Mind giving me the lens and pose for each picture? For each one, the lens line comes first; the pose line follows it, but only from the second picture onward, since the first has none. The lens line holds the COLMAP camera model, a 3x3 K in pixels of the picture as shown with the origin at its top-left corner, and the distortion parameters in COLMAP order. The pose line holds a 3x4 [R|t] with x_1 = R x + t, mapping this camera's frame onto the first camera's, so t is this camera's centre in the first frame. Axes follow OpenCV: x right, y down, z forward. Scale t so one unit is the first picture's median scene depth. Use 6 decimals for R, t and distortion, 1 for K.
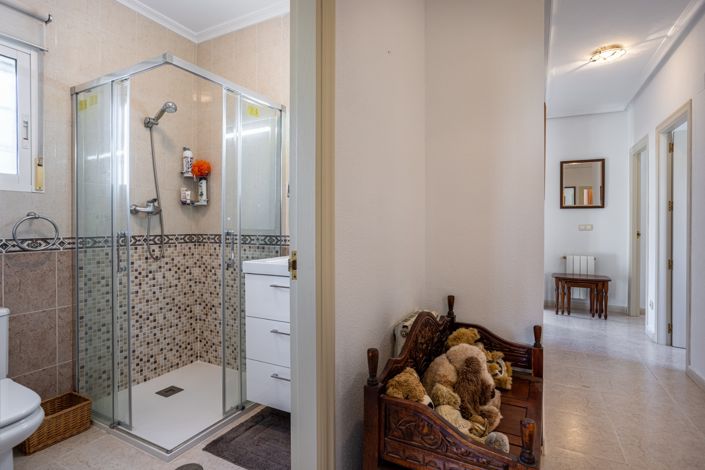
lens RADIAL K [[360.8, 0, 362.8], [0, 360.8, 225.2], [0, 0, 1]] dist [-0.039657, 0.021324]
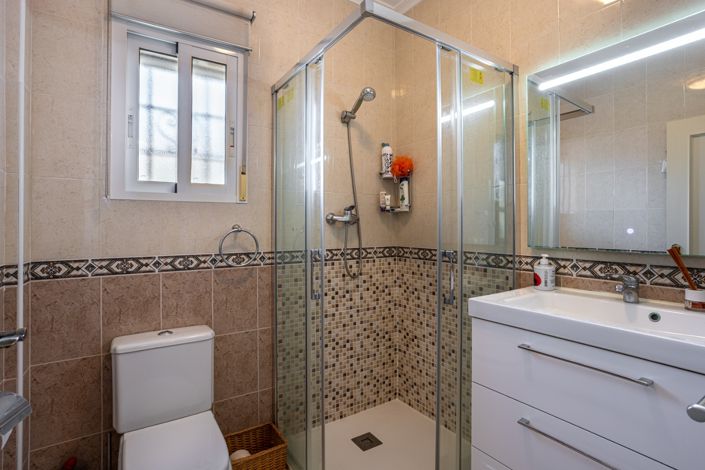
lens RADIAL K [[360.8, 0, 352.5], [0, 360.8, 229.6], [0, 0, 1]] dist [-0.039657, 0.021324]
pose [[0.864976, 0.007591, -0.501756, -0.163679], [-0.001898, 0.999928, 0.011855, -0.029297], [0.501810, -0.009302, 0.864928, 0.278732]]
